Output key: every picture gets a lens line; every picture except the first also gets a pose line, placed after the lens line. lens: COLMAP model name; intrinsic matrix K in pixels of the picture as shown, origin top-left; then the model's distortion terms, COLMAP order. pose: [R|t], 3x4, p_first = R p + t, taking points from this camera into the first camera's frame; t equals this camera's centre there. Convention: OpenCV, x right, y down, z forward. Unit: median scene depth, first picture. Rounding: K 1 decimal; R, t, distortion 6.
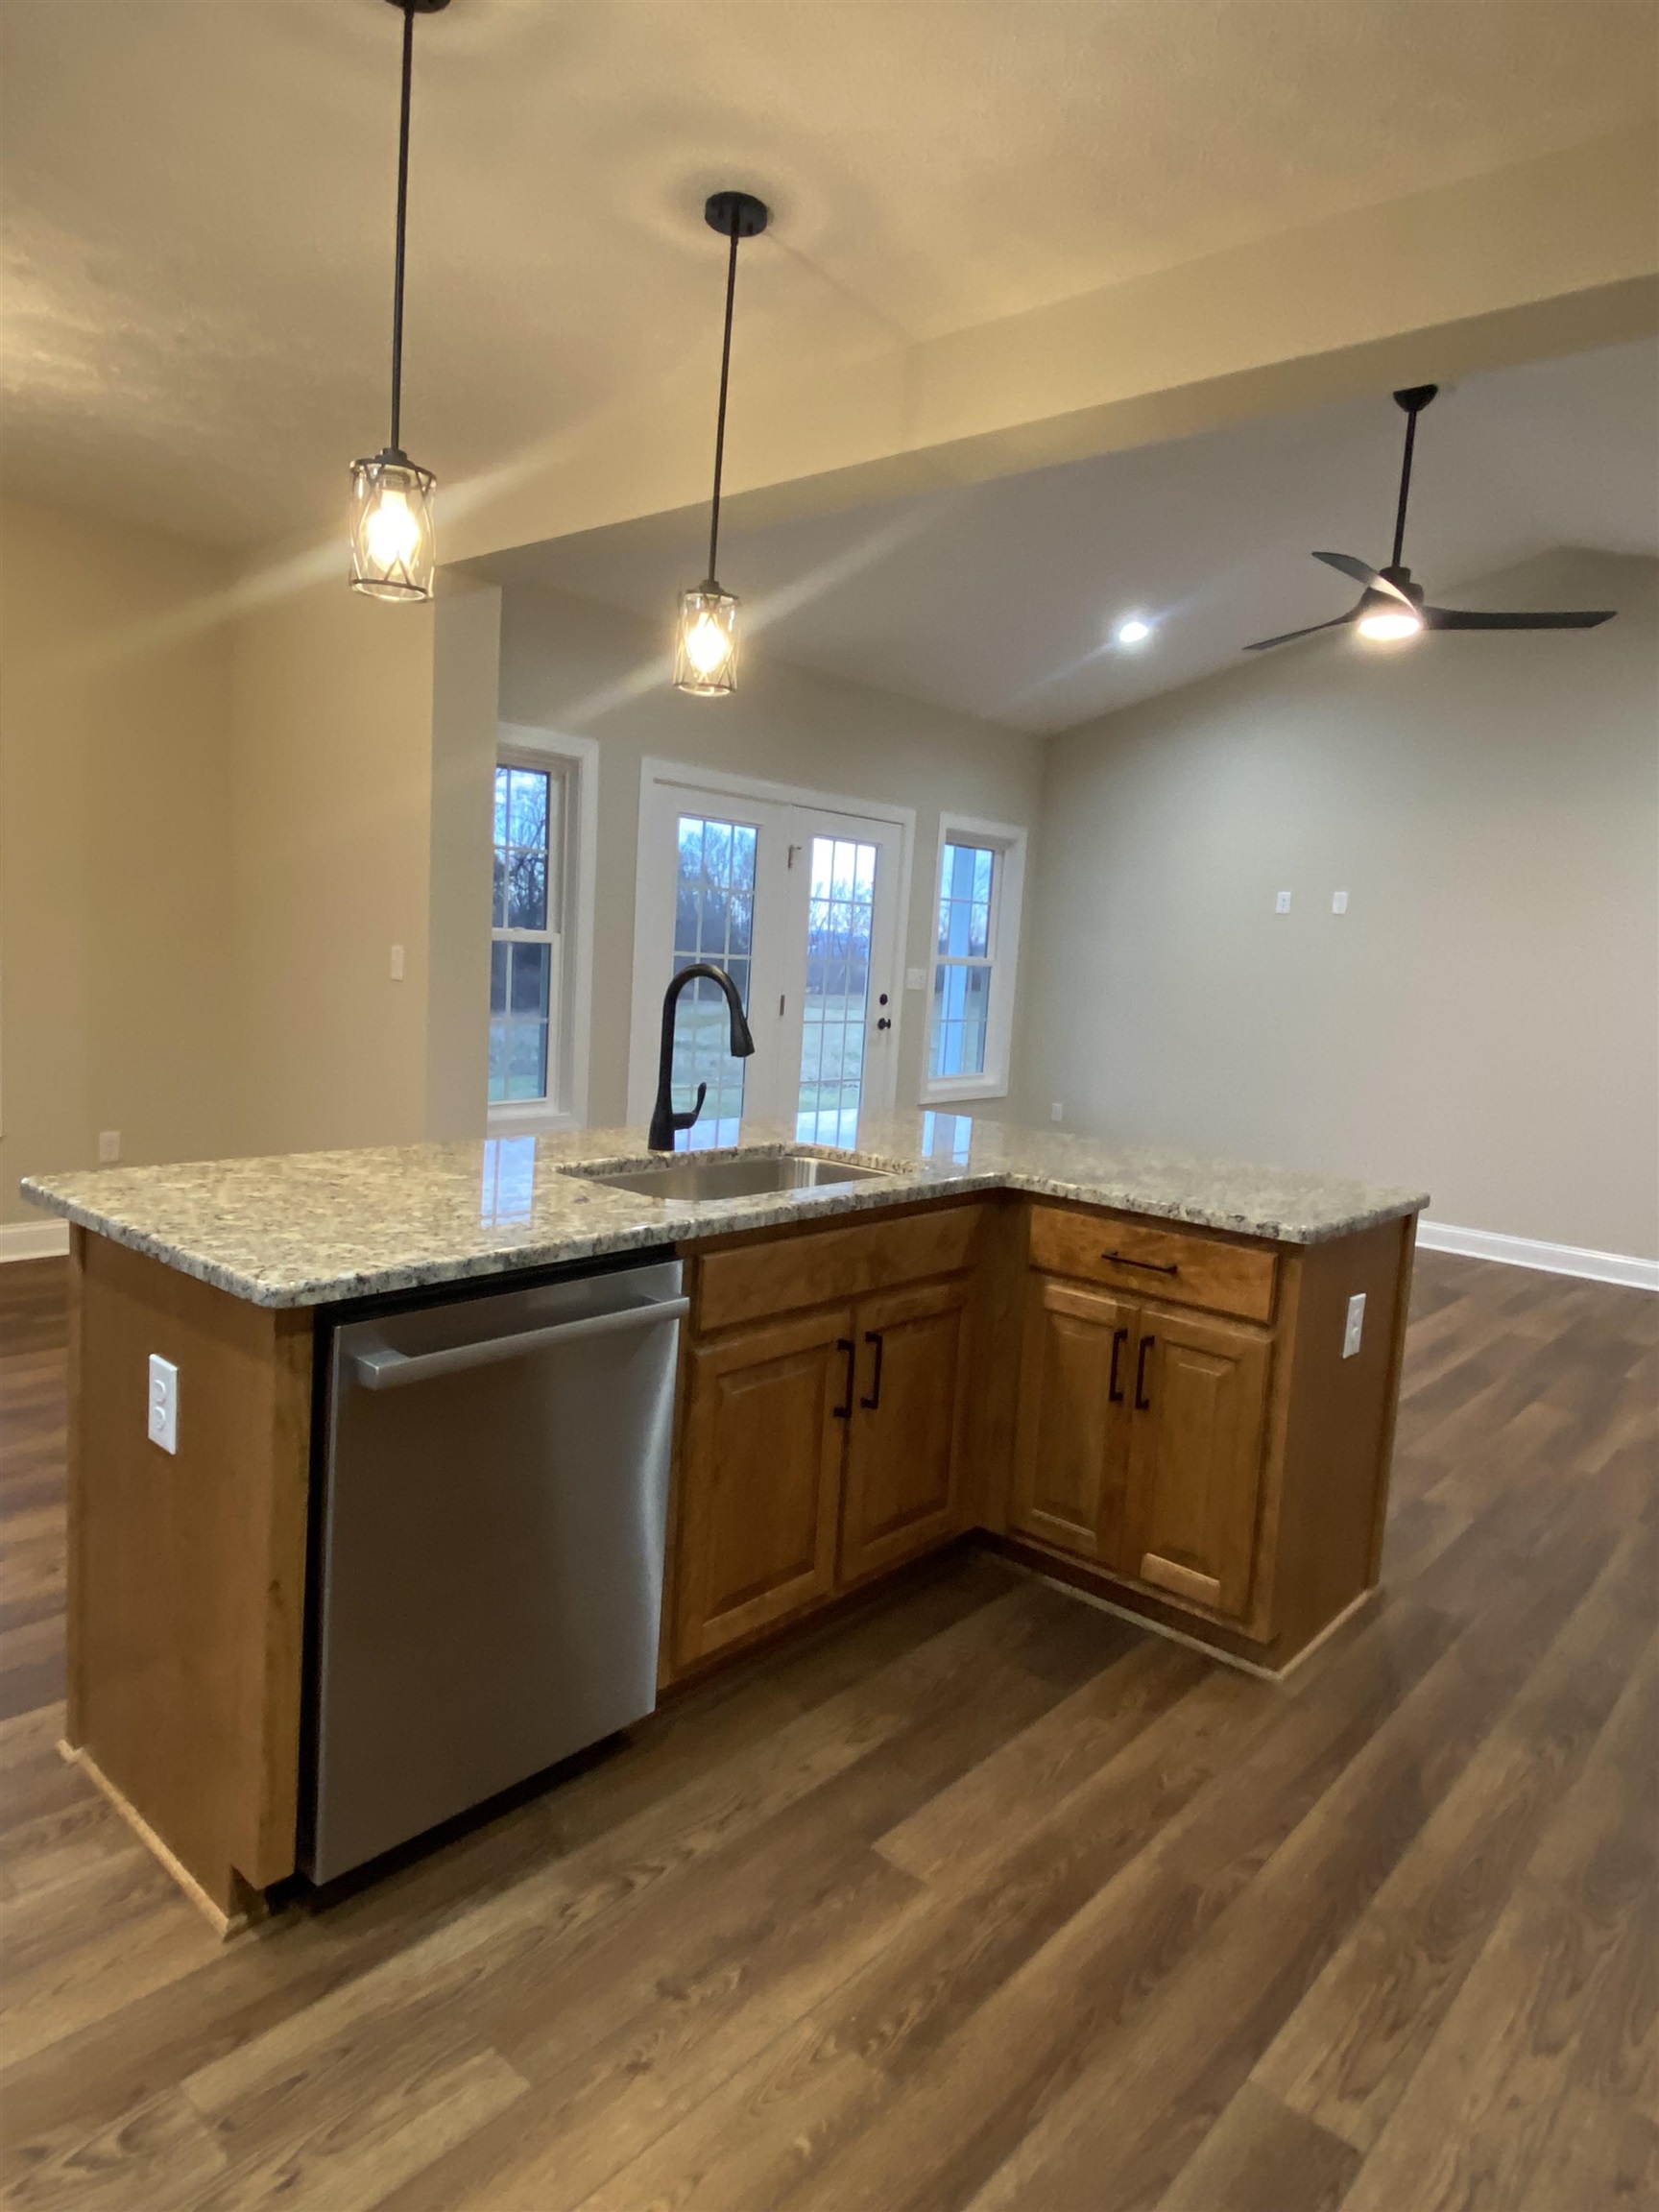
lens RADIAL K [[1308.7, 0, 821.9], [0, 1308.7, 1082.2], [0, 0, 1]] dist [0.042929, -0.034730]
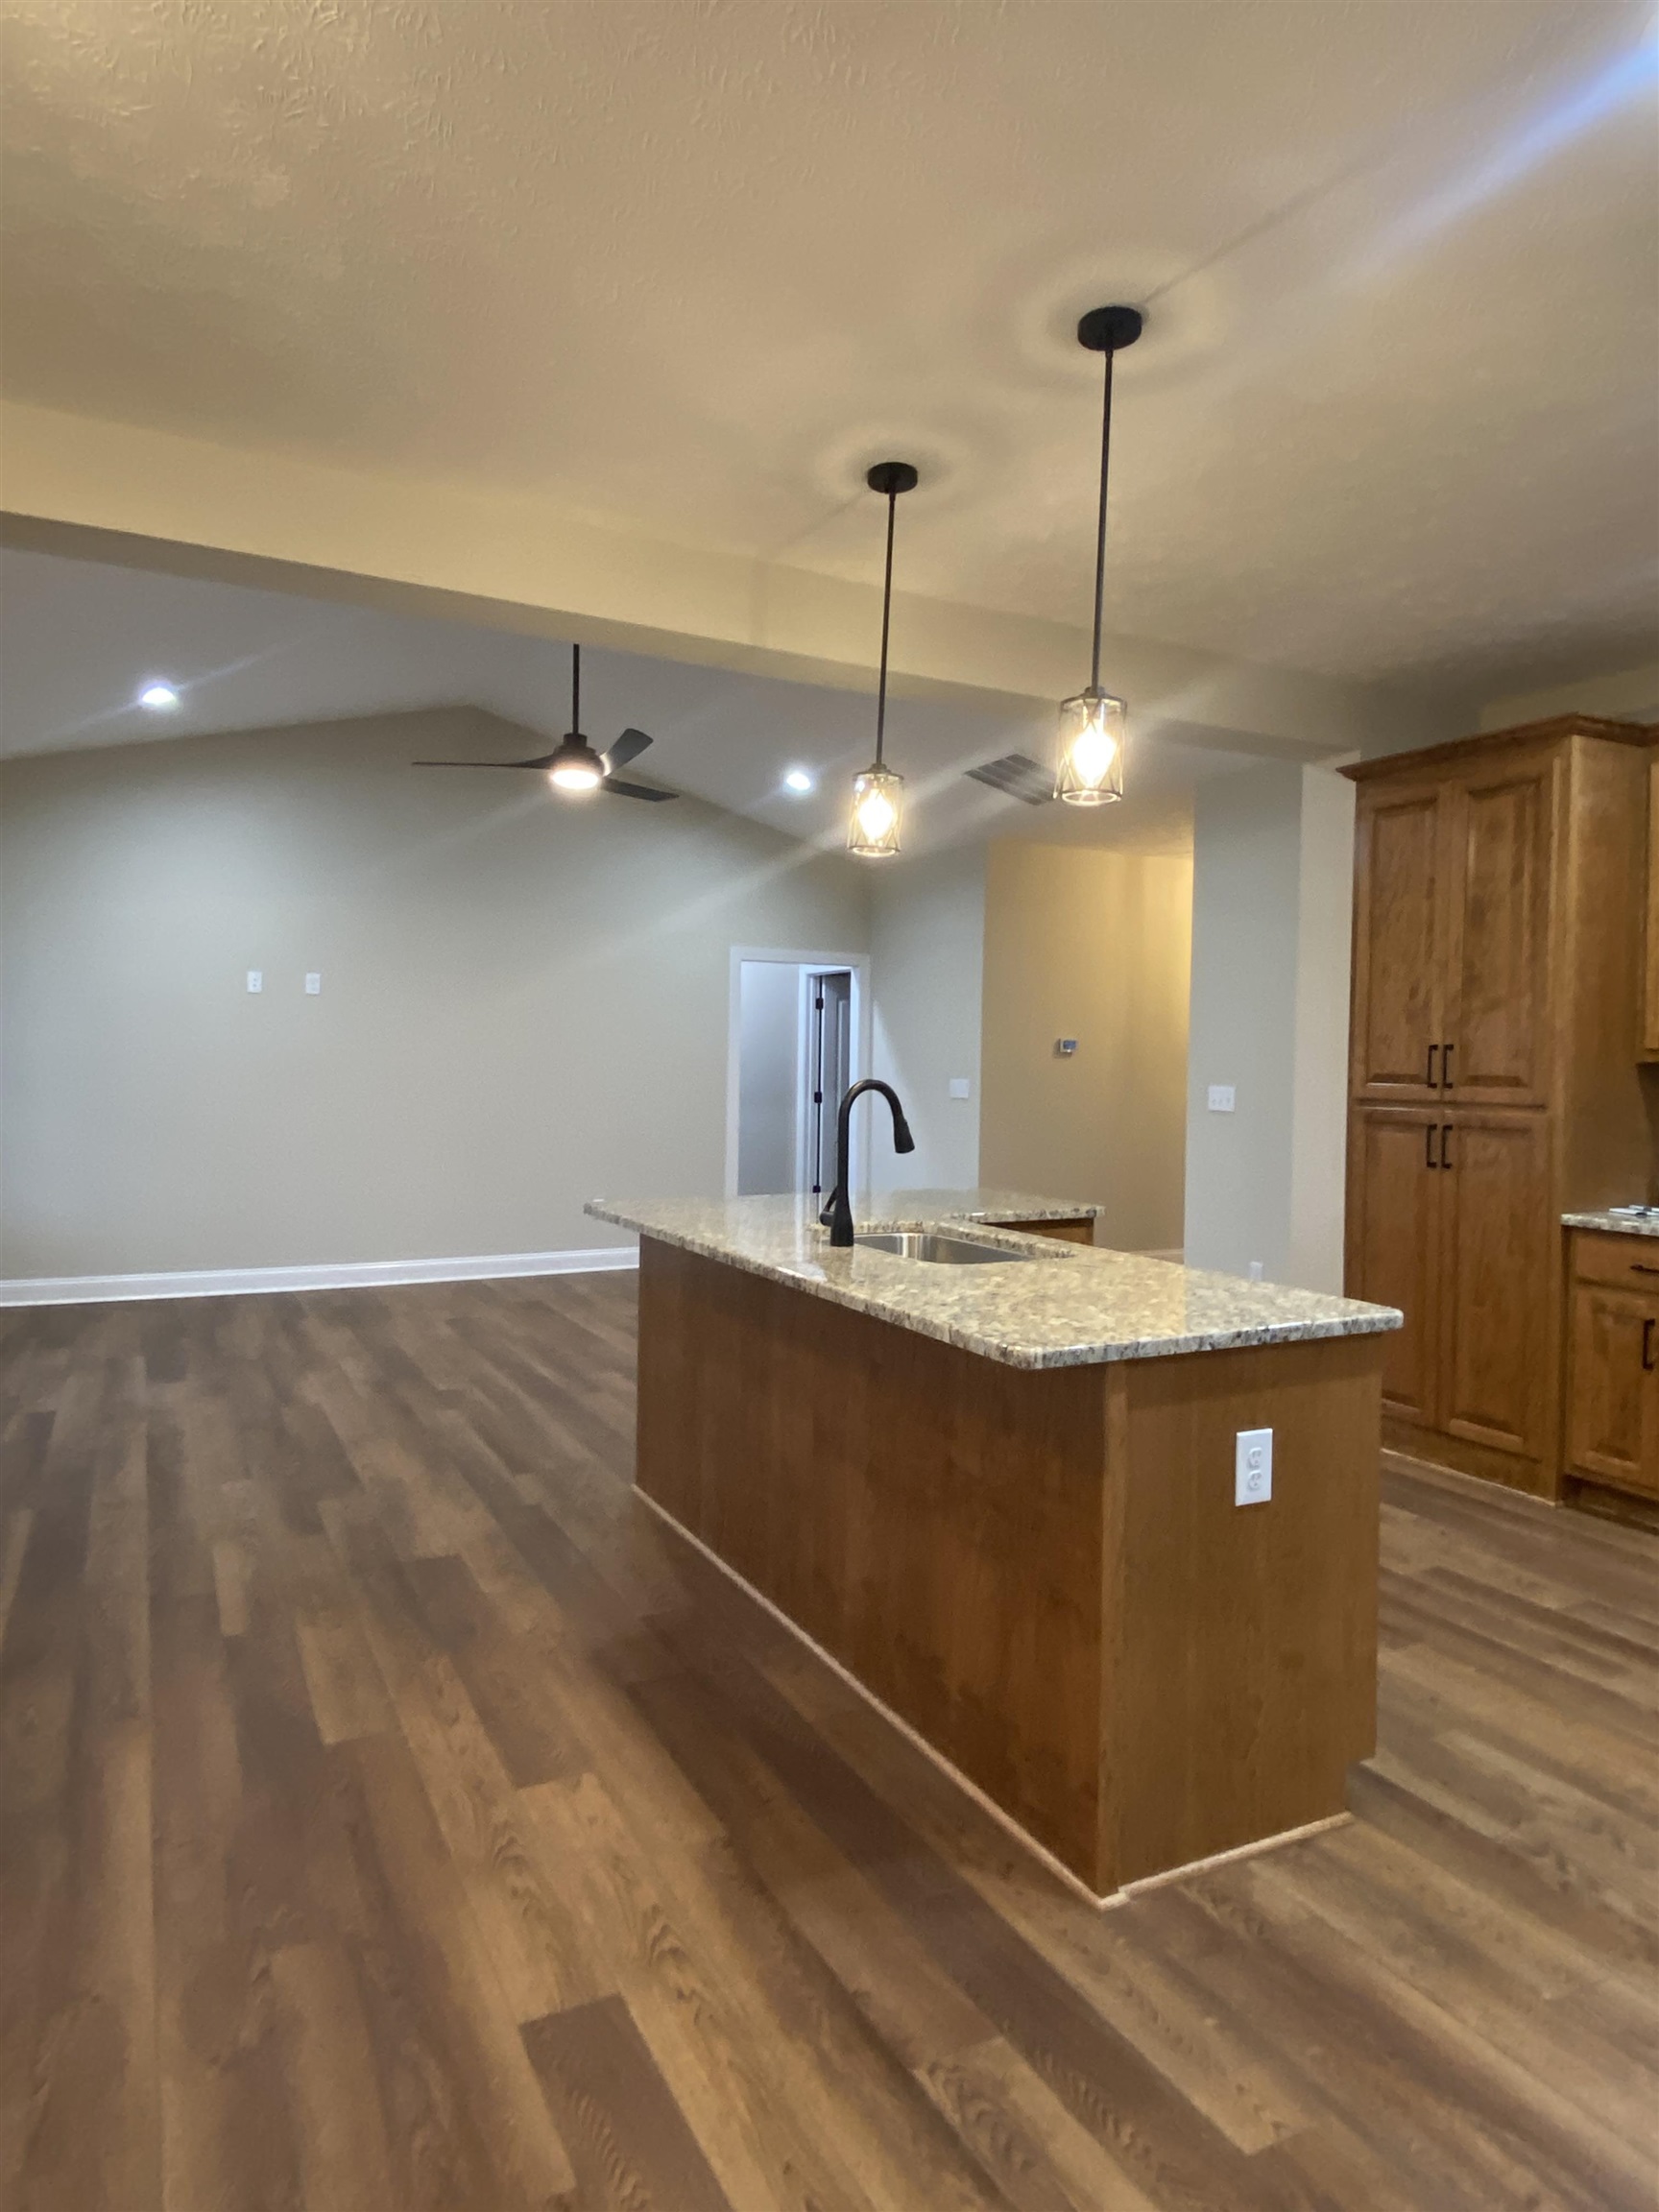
lens RADIAL K [[1308.7, 0, 821.9], [0, 1308.7, 1082.2], [0, 0, 1]] dist [0.042929, -0.034730]
pose [[0.365640, -0.065232, 0.928468, -1.552043], [0.101379, 0.994397, 0.029940, -0.163235], [-0.925219, 0.083179, 0.370204, 0.790810]]
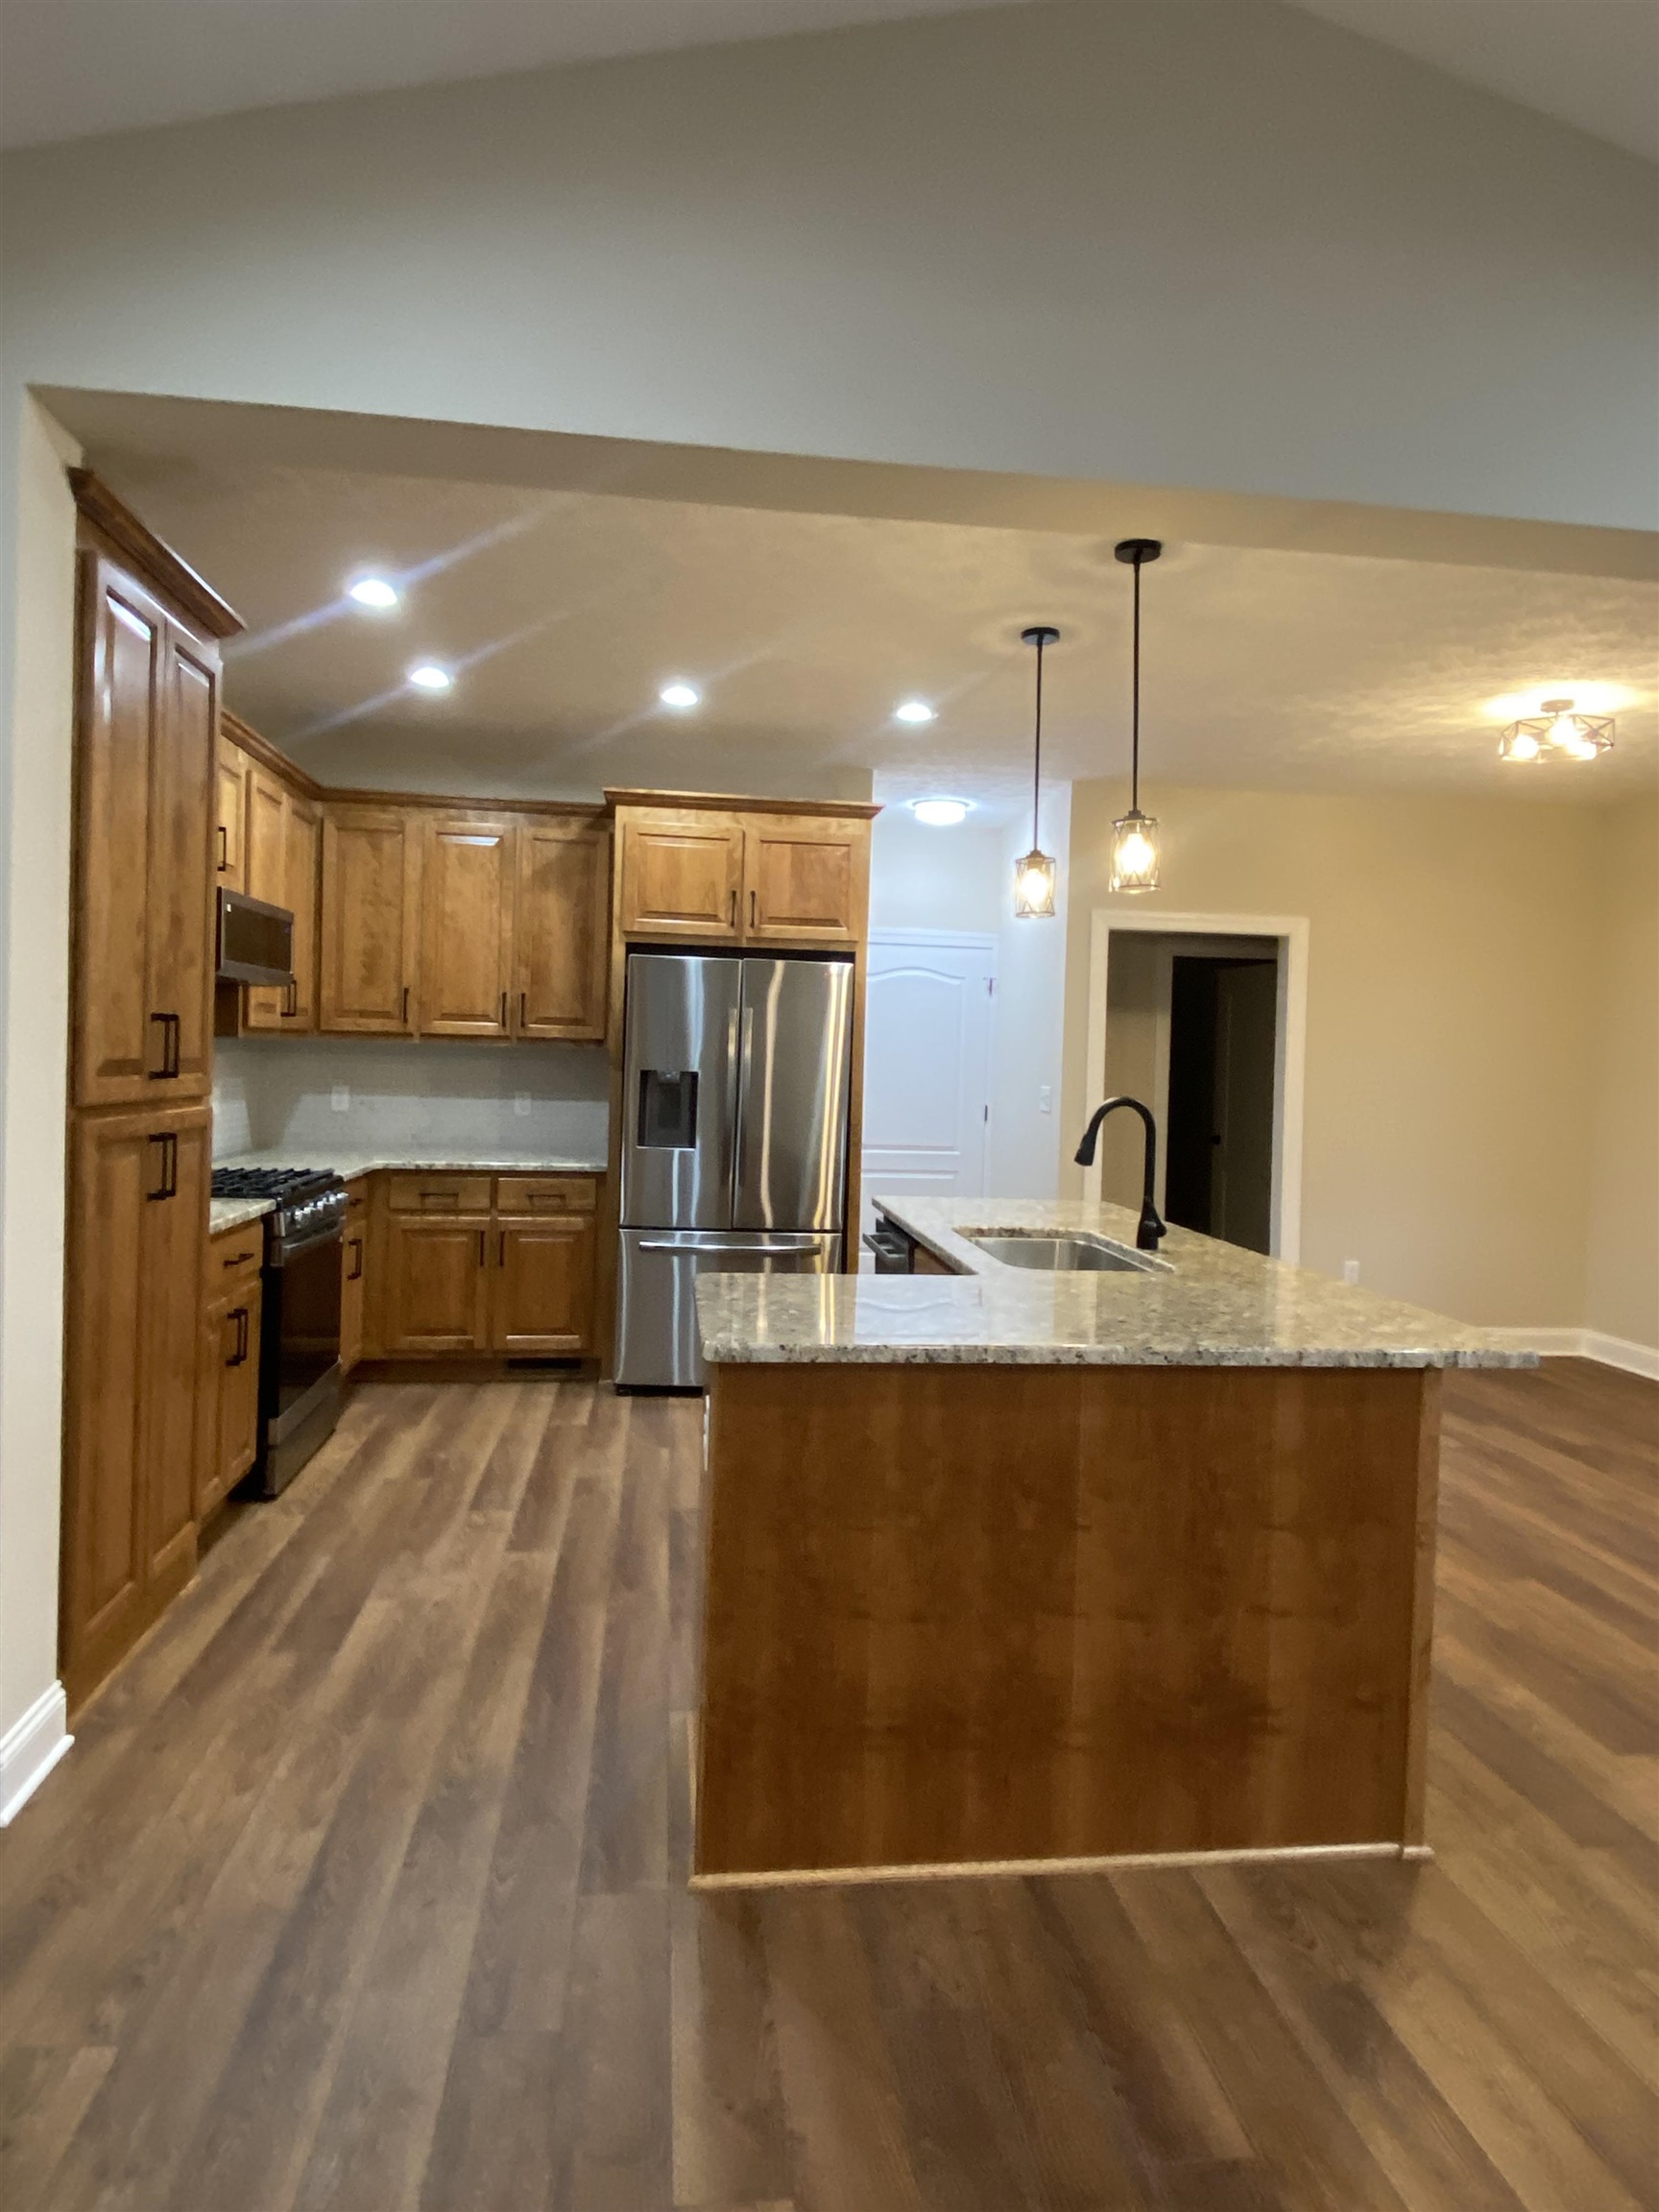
lens RADIAL K [[1322.0, 0, 831.0], [0, 1322.0, 1076.6], [0, 0, 1]] dist [0.054610, -0.044811]
pose [[-0.659966, -0.068702, -0.748147, 1.374689], [-0.147096, 0.988353, 0.038998, -0.152653], [0.736755, 0.135787, -0.662386, 2.129159]]
